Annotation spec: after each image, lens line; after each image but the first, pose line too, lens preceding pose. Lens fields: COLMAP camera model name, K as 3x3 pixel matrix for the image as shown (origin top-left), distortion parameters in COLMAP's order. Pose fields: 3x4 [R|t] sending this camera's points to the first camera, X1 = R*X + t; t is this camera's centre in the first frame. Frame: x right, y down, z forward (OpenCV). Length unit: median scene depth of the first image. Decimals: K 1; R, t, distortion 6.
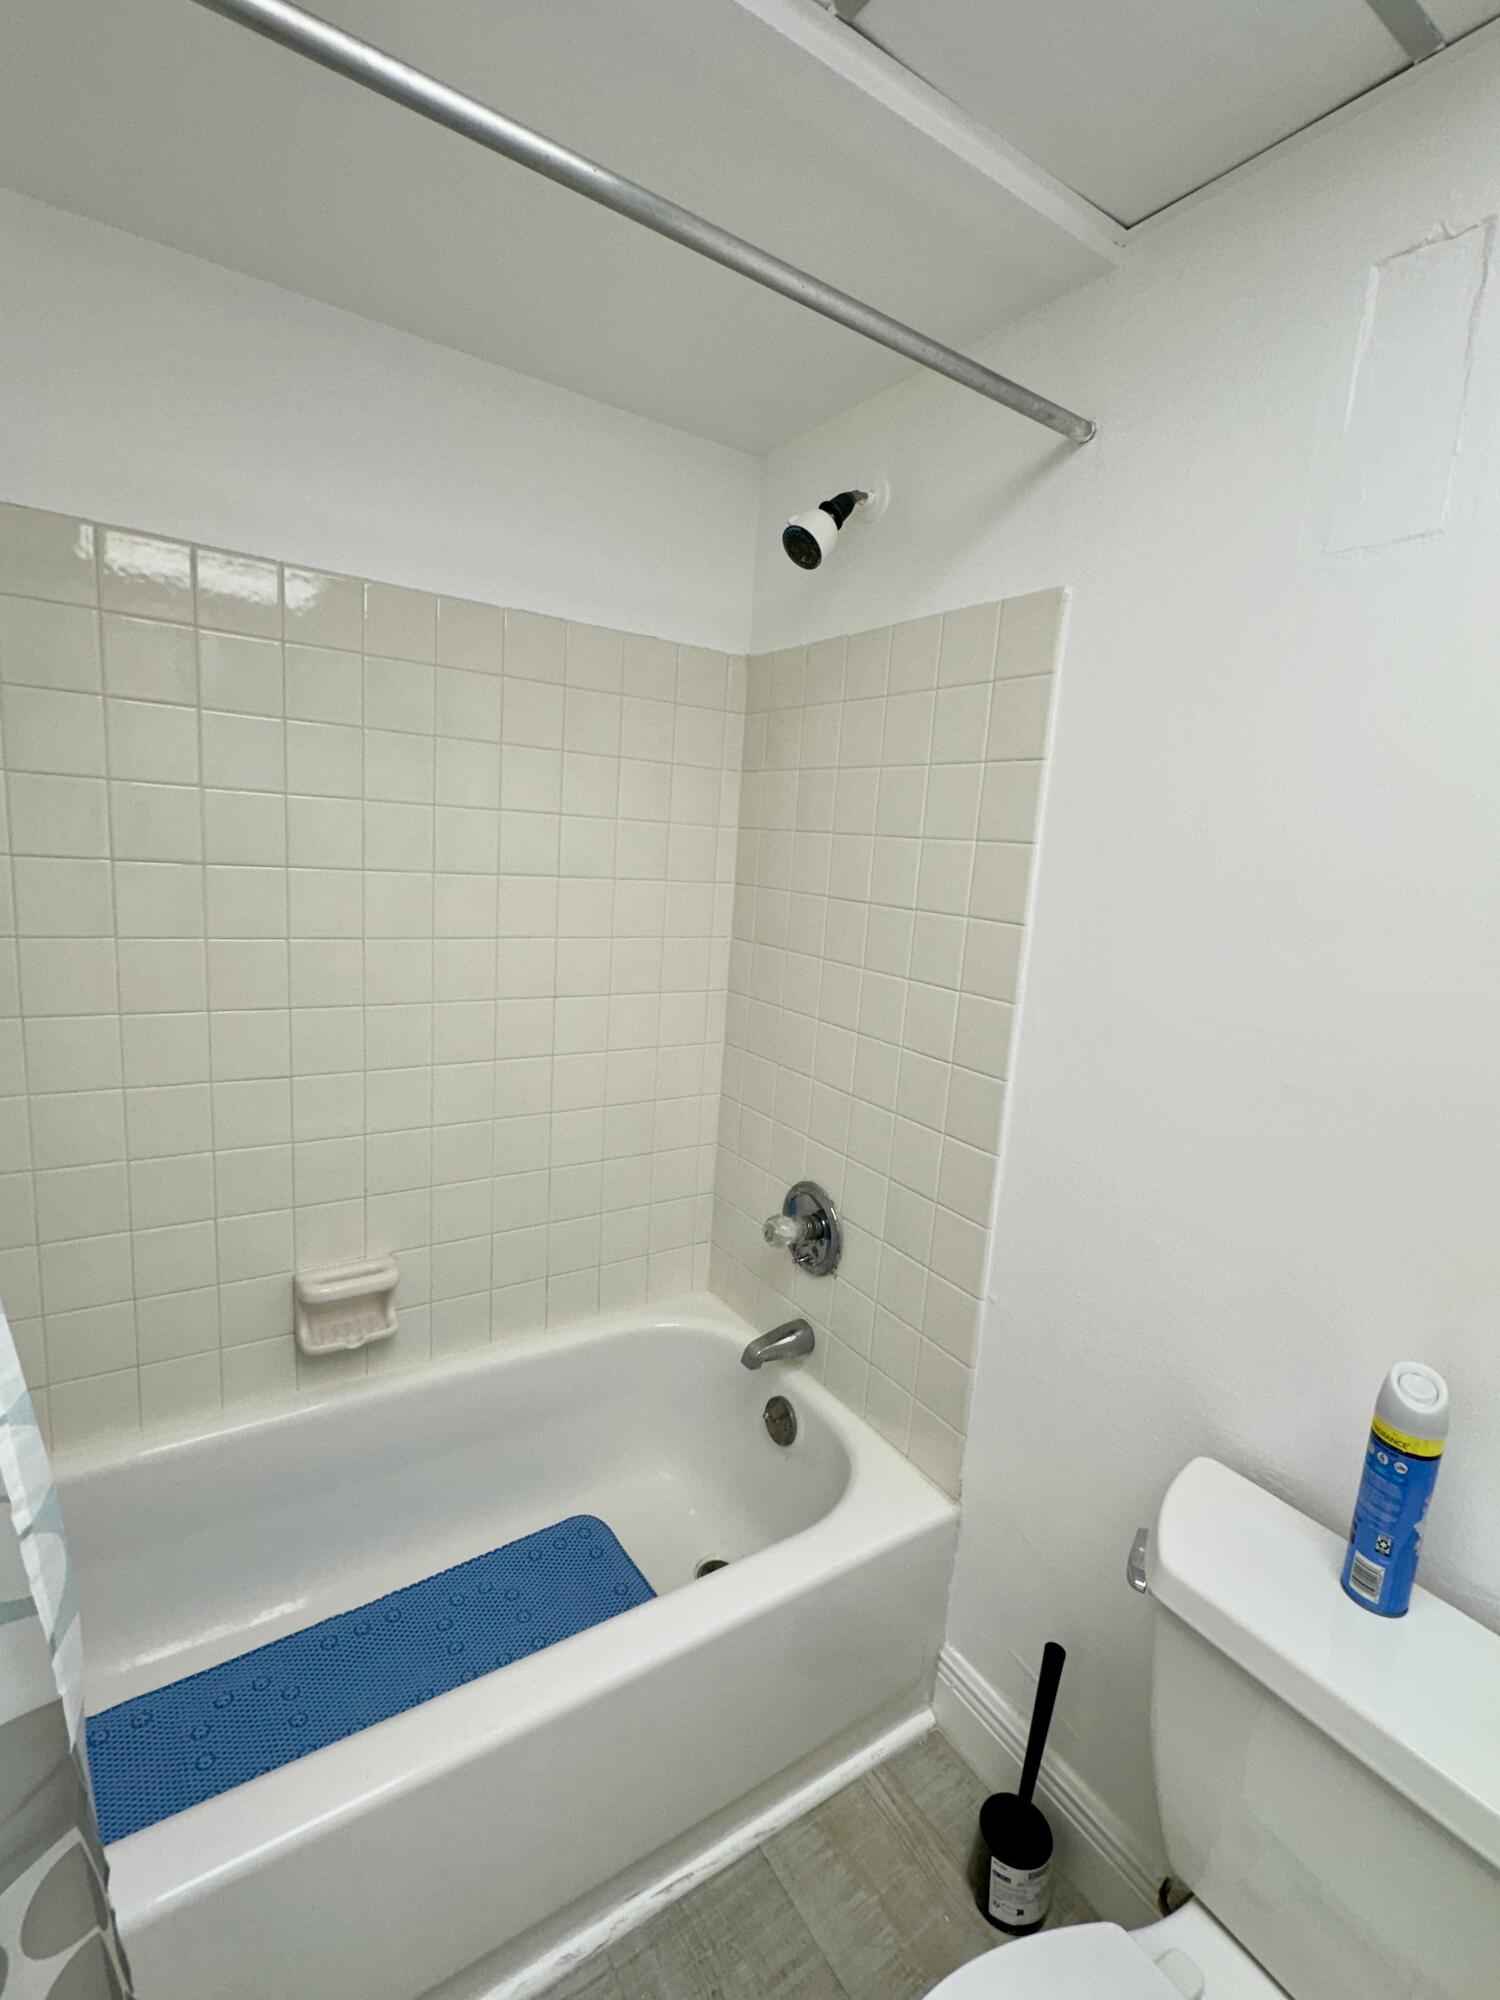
lens RADIAL K [[915.5, 0, 747.0], [0, 915.5, 998.7], [0, 0, 1]] dist [-0.003507, 0.001330]
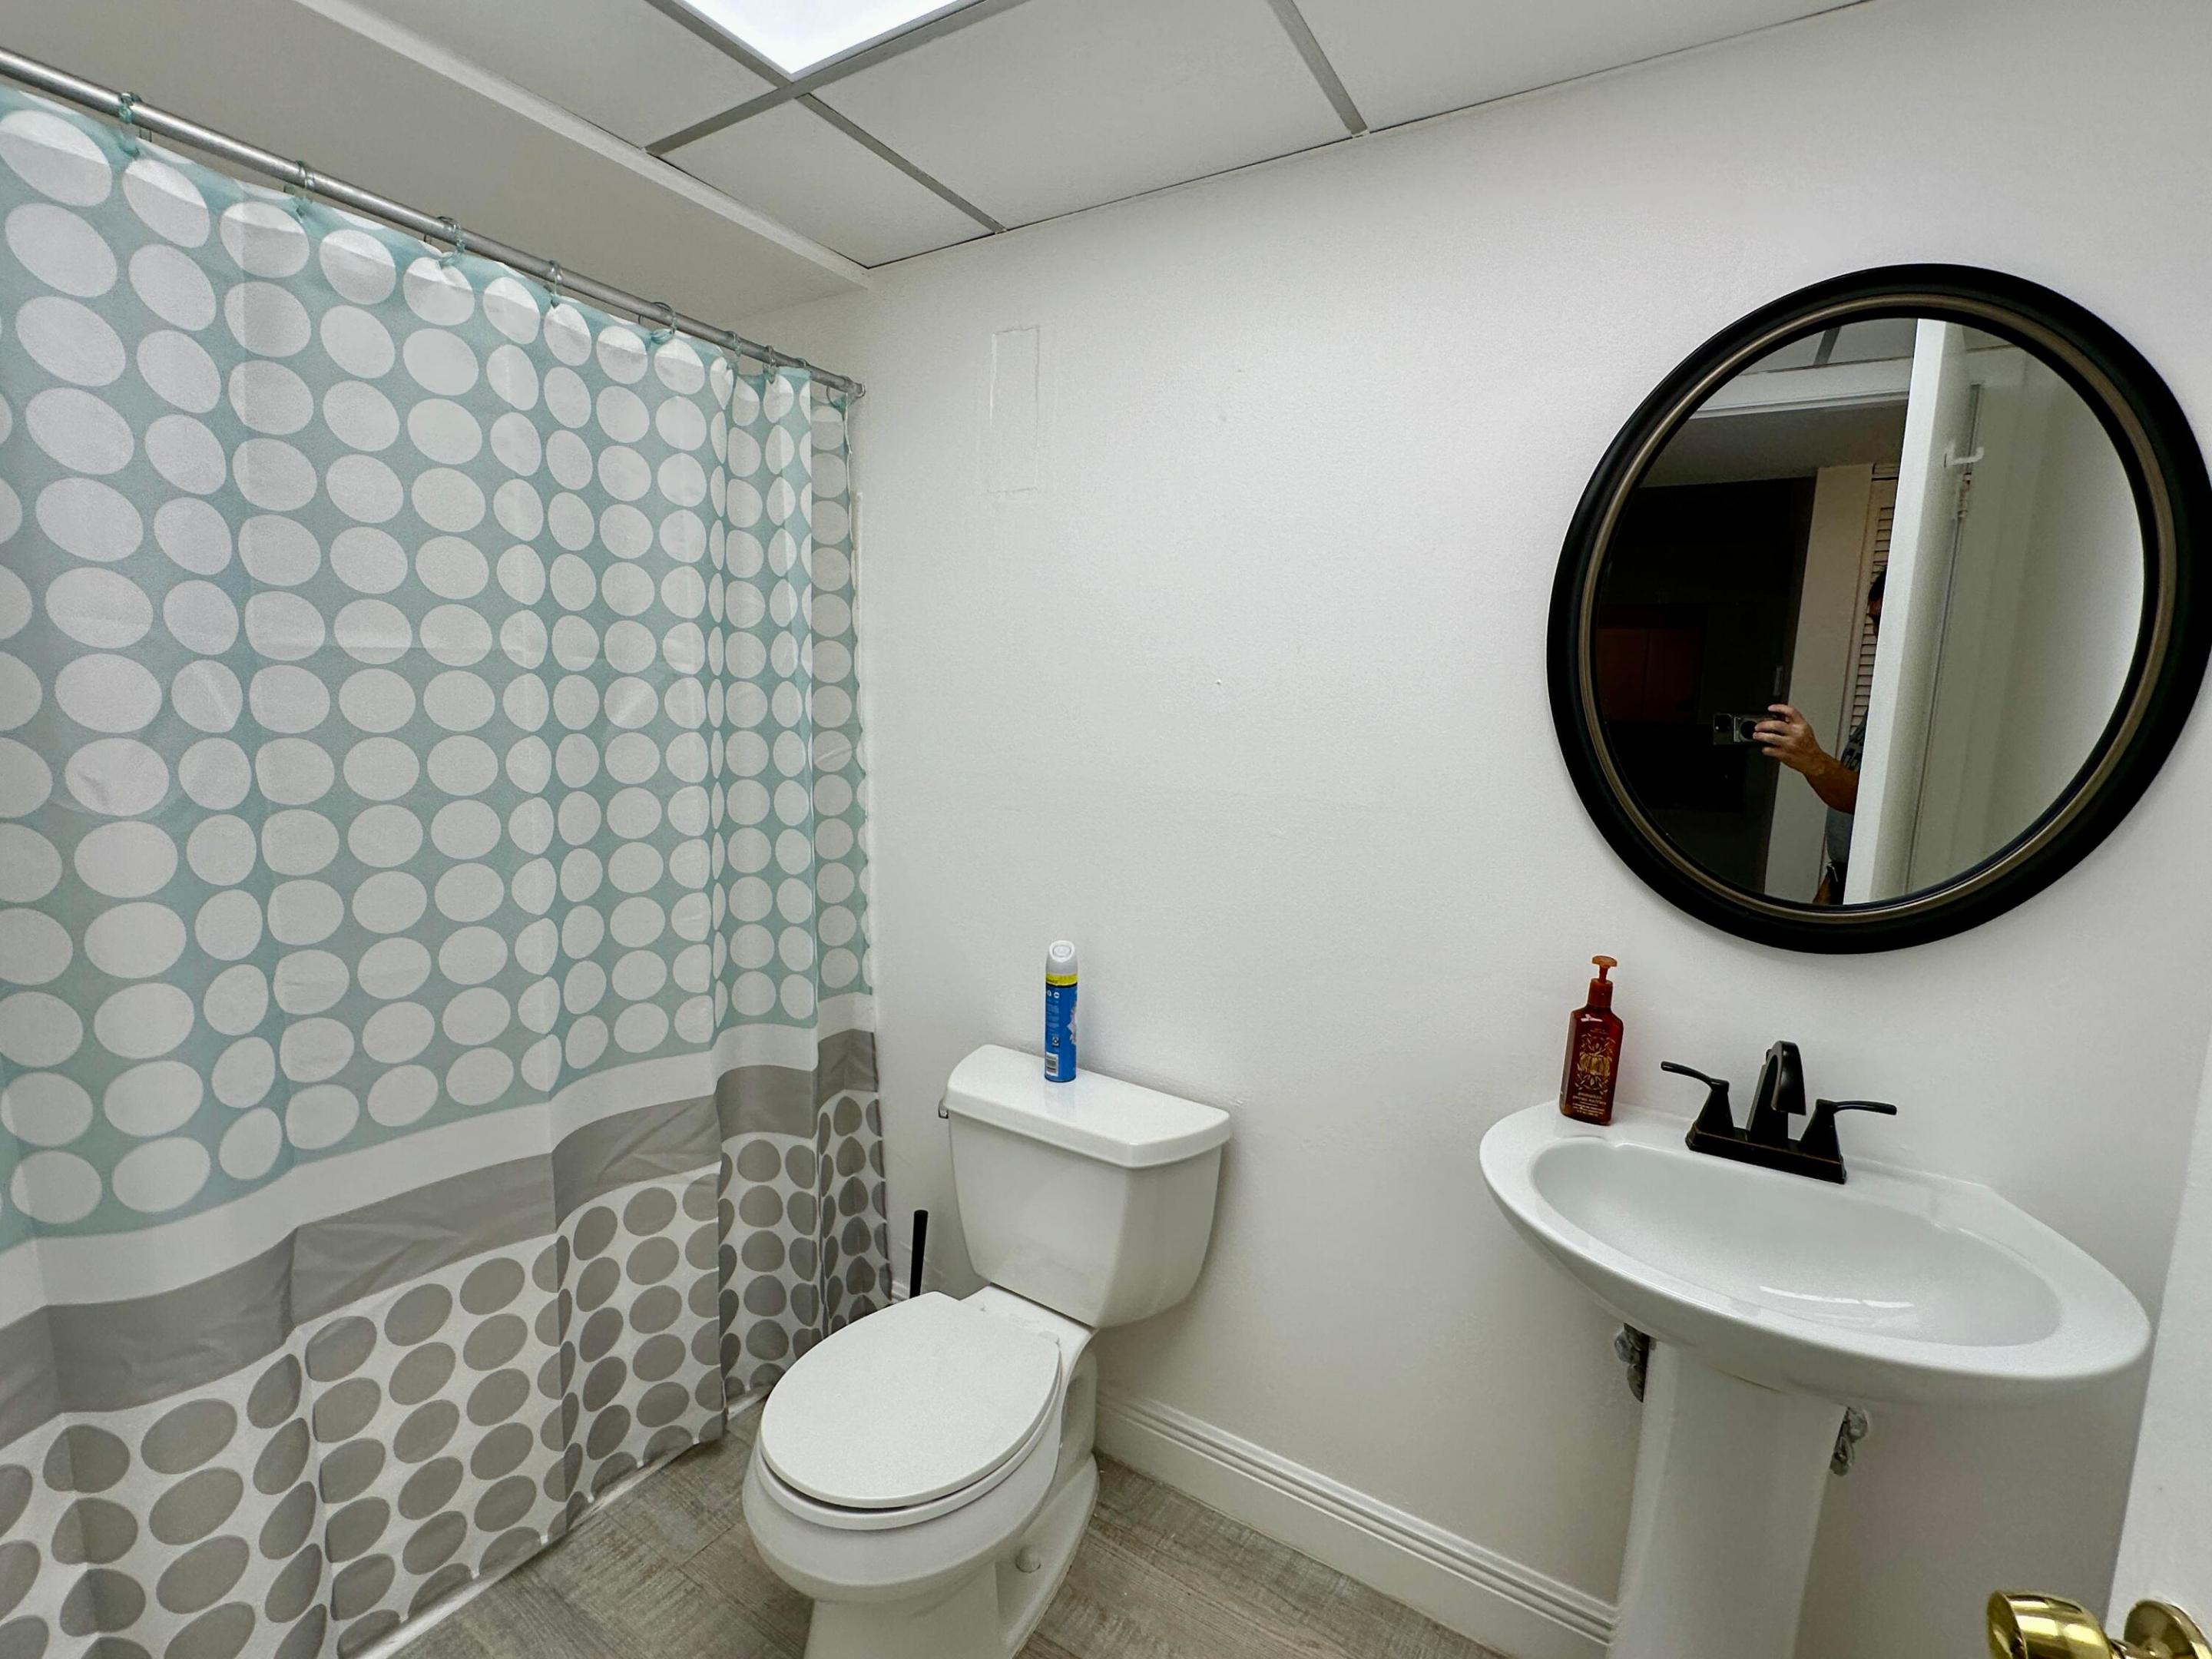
lens RADIAL K [[1012.6, 0, 1106.0], [0, 1012.6, 829.5], [0, 0, 1]] dist [-0.003507, 0.001330]
pose [[0.911757, -0.089682, 0.400820, 0.010380], [0.097876, 0.995199, 0.000033, 0.118029], [-0.398898, 0.039201, 0.916157, -0.576029]]
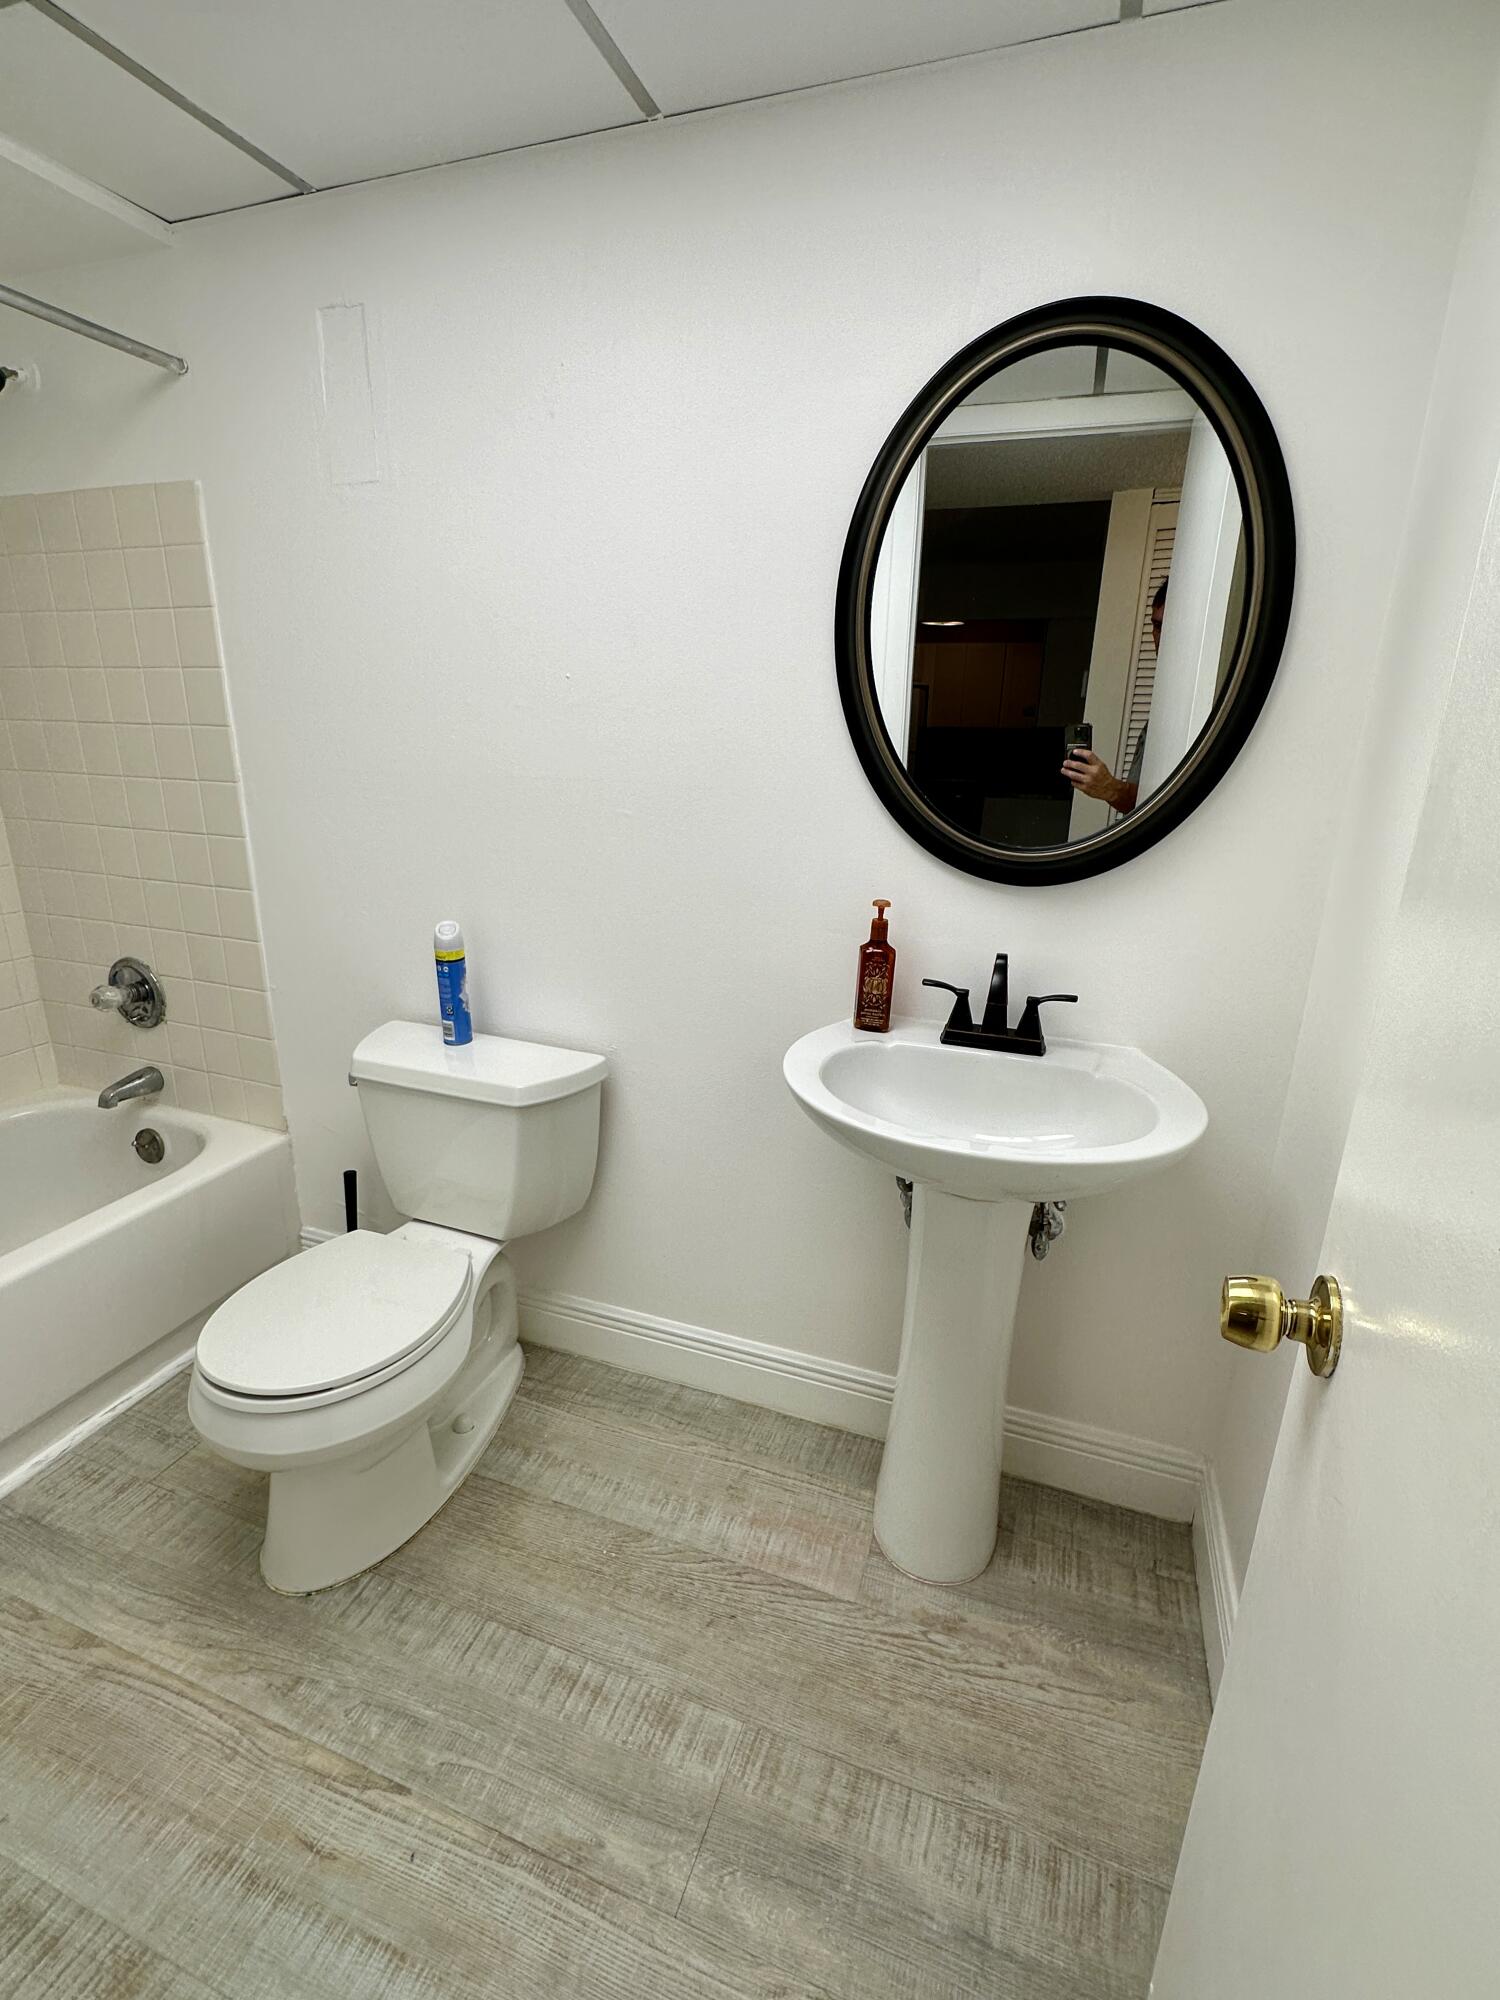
lens RADIAL K [[915.5, 0, 747.0], [0, 915.5, 998.7], [0, 0, 1]] dist [-0.003507, 0.001330]
pose [[0.803727, -0.222638, 0.551775, 0.064597], [0.135874, 0.971528, 0.194089, 0.166660], [-0.579277, -0.081023, 0.811094, -0.676762]]
